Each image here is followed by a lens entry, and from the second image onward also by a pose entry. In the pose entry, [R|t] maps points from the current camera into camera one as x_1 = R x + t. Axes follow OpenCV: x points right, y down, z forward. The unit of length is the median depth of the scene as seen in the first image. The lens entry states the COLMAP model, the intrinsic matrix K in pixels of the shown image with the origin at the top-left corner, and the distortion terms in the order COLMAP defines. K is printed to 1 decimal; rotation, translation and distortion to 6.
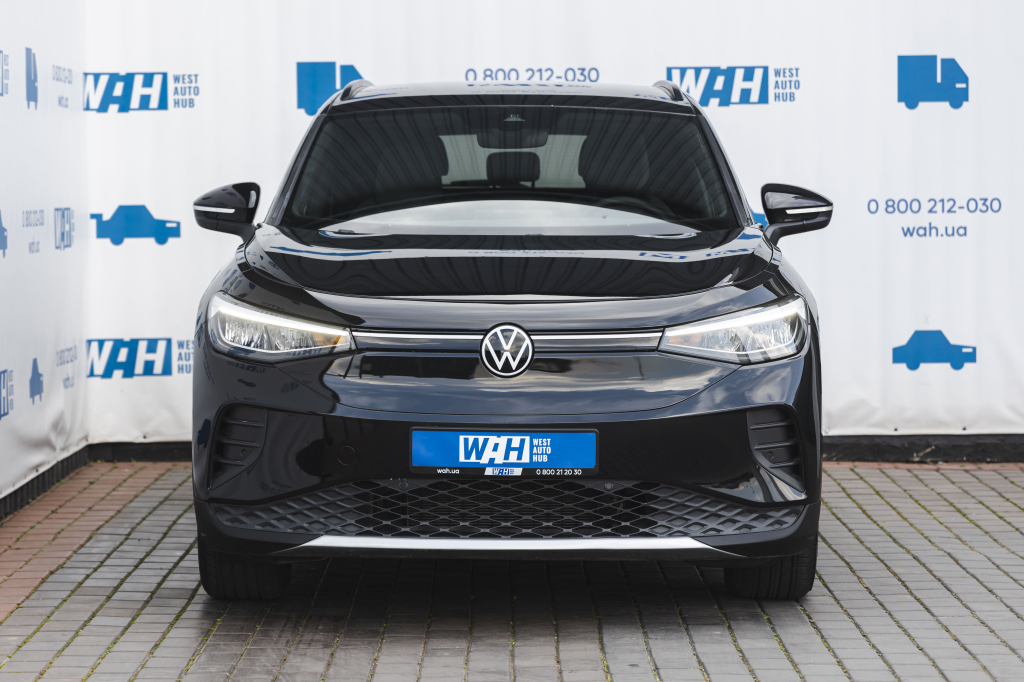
lens RADIAL K [[3054.5, 0, 512.0], [0, 3054.5, 341.0], [0, 0, 1]] dist [0.174568, 0.674593]
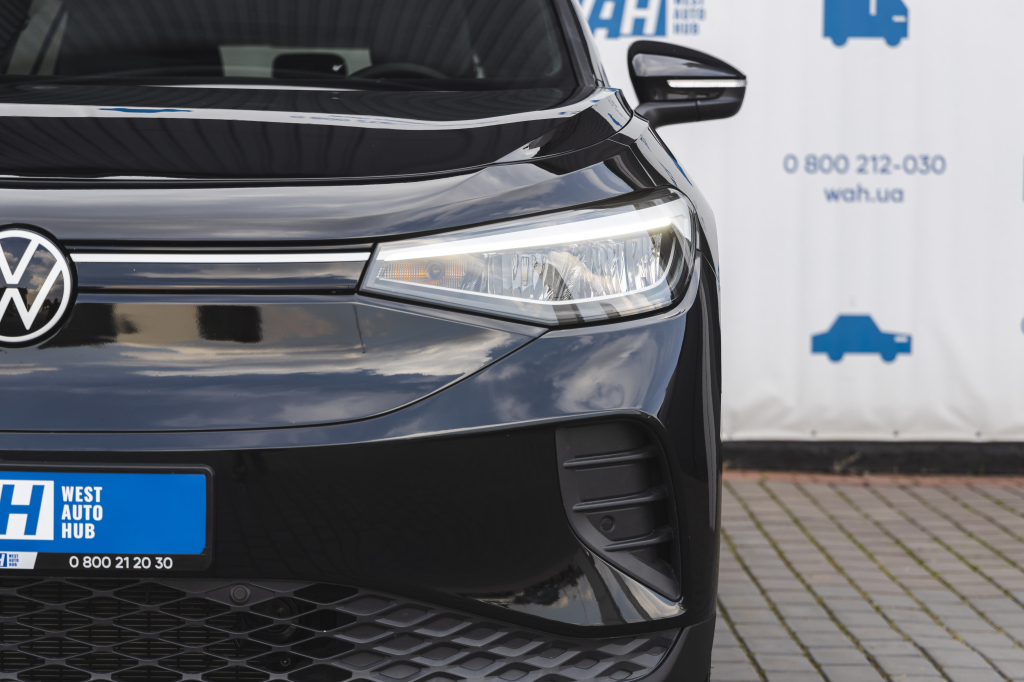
lens RADIAL K [[2063.4, 0, 512.0], [0, 2063.4, 341.0], [0, 0, 1]] dist [0.056274, 0.358351]
pose [[0.999886, 0.014578, -0.004044, 0.069598], [-0.014593, 0.999887, -0.003589, 0.010829], [0.003992, 0.003647, 0.999985, 0.675530]]
